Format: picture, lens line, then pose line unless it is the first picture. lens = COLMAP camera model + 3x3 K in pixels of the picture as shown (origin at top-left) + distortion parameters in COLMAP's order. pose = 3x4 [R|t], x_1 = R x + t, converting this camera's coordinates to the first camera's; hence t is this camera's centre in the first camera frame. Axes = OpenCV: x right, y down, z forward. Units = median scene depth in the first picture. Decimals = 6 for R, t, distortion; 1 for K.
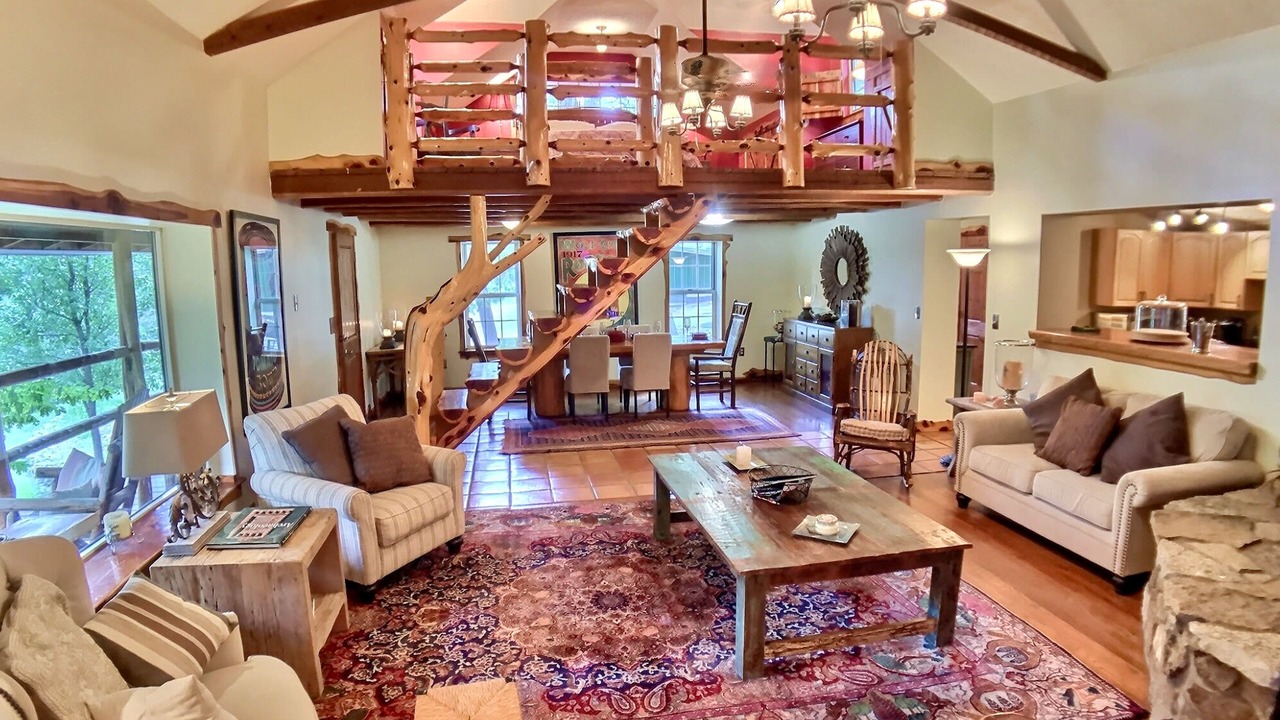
lens RADIAL K [[716.0, 0, 641.7], [0, 716.0, 375.3], [0, 0, 1]] dist [-0.120741, -0.001453]
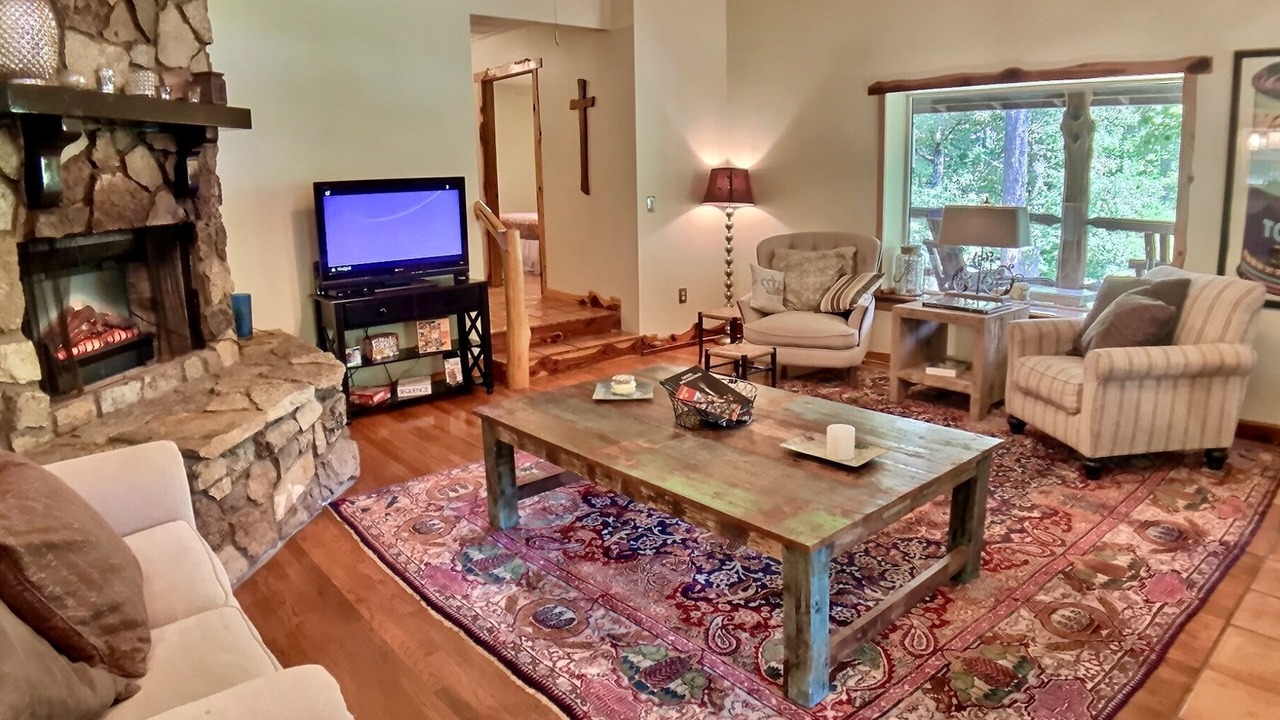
lens RADIAL K [[767.9, 0, 642.4], [0, 767.9, 337.6], [0, 0, 1]] dist [-0.111382, 0.000456]
pose [[-0.870971, 0.131395, -0.473440, 0.569197], [-0.049170, 0.935433, 0.350068, -0.165906], [0.488869, 0.328178, -0.808274, 1.445924]]
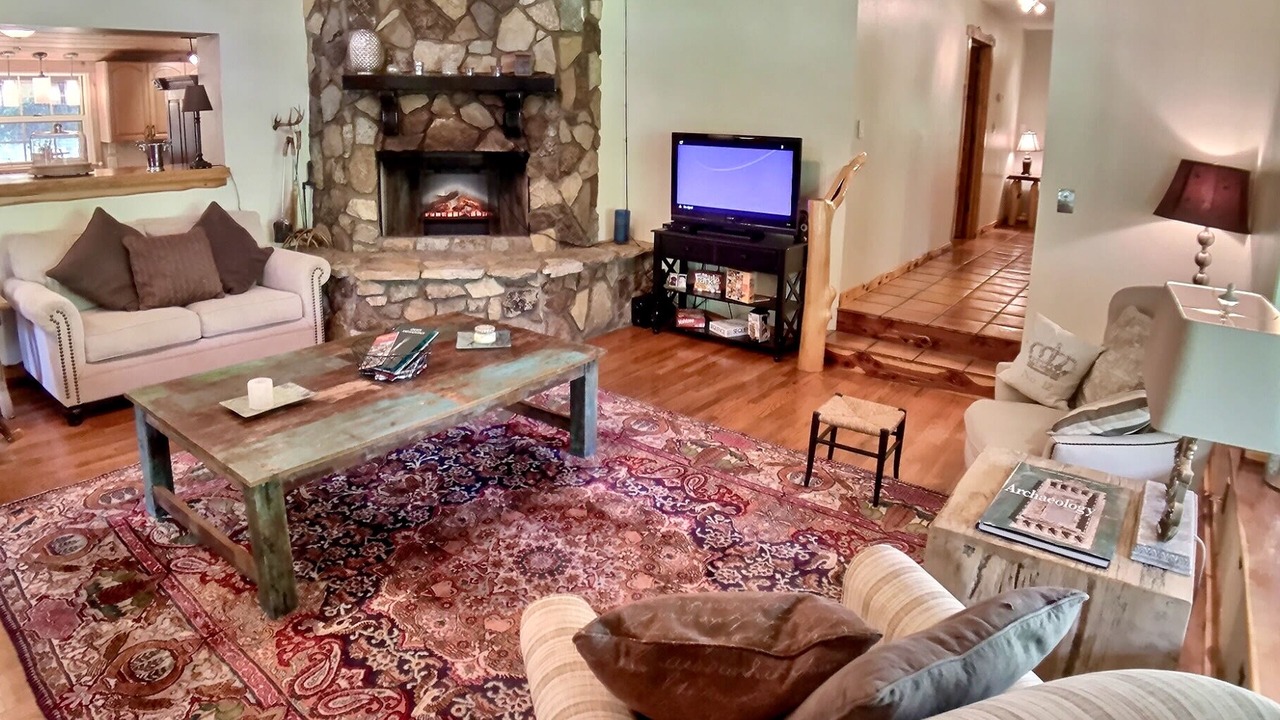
lens RADIAL K [[756.1, 0, 643.8], [0, 756.1, 256.9], [0, 0, 1]] dist [-0.107850, -0.000290]
pose [[-0.673531, -0.144692, 0.724859, -0.543769], [0.106249, 0.951518, 0.288661, -0.152856], [-0.731483, 0.271437, -0.625504, 1.183698]]
